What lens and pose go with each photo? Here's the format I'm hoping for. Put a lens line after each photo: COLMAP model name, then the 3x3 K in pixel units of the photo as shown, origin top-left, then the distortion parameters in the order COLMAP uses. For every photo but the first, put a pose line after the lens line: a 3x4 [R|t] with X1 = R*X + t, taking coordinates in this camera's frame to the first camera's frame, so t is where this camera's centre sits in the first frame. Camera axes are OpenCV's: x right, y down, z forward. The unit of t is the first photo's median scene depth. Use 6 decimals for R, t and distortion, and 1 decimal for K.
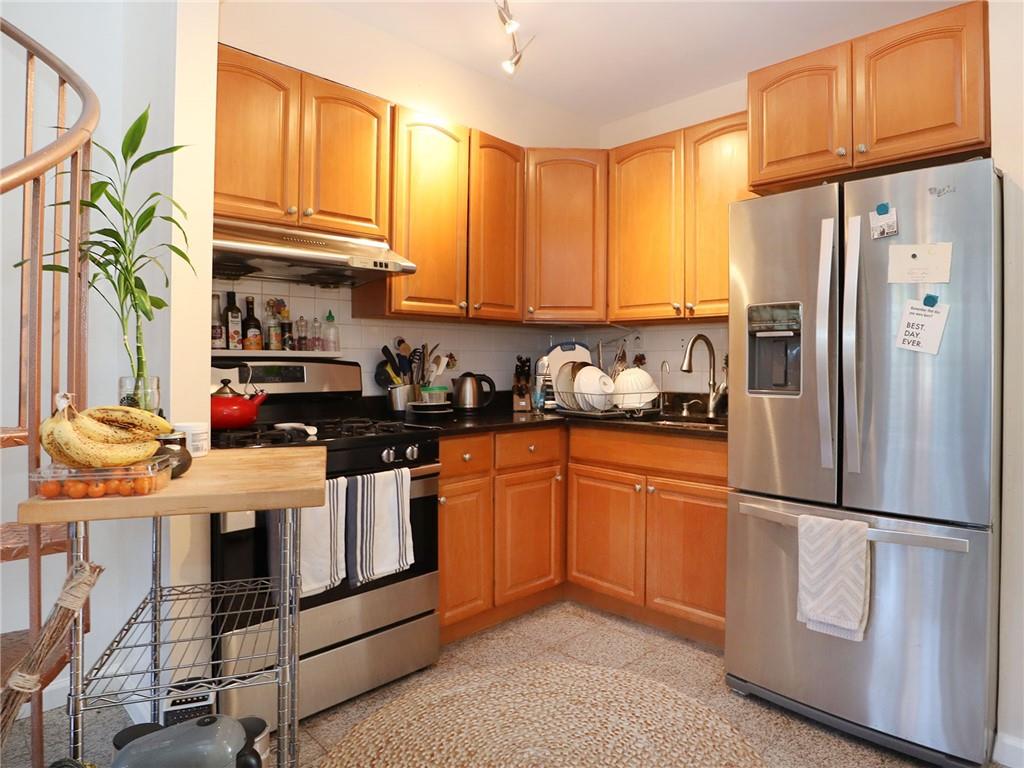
lens RADIAL K [[706.3, 0, 511.8], [0, 706.3, 356.5], [0, 0, 1]] dist [-0.110015, 0.067315]
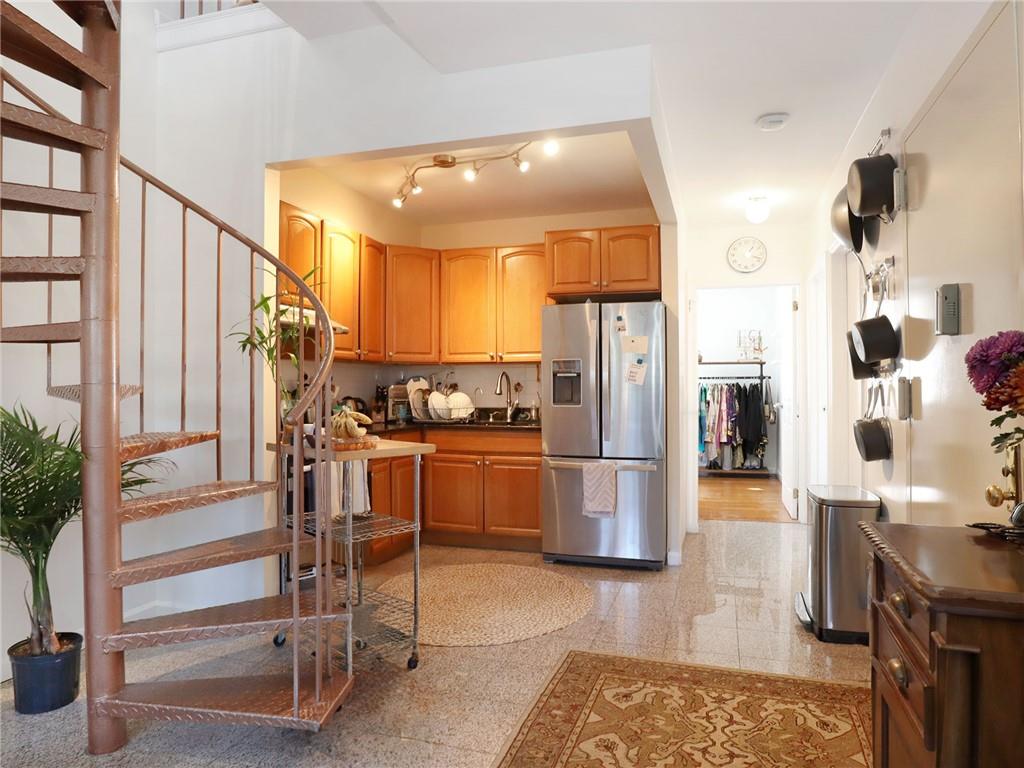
lens RADIAL K [[706.3, 0, 511.8], [0, 706.3, 356.5], [0, 0, 1]] dist [-0.110015, 0.067315]
pose [[0.902975, 0.009735, 0.429582, -0.430978], [0.003571, 0.999539, -0.030157, -0.017094], [-0.429678, 0.028765, 0.902524, -0.516868]]
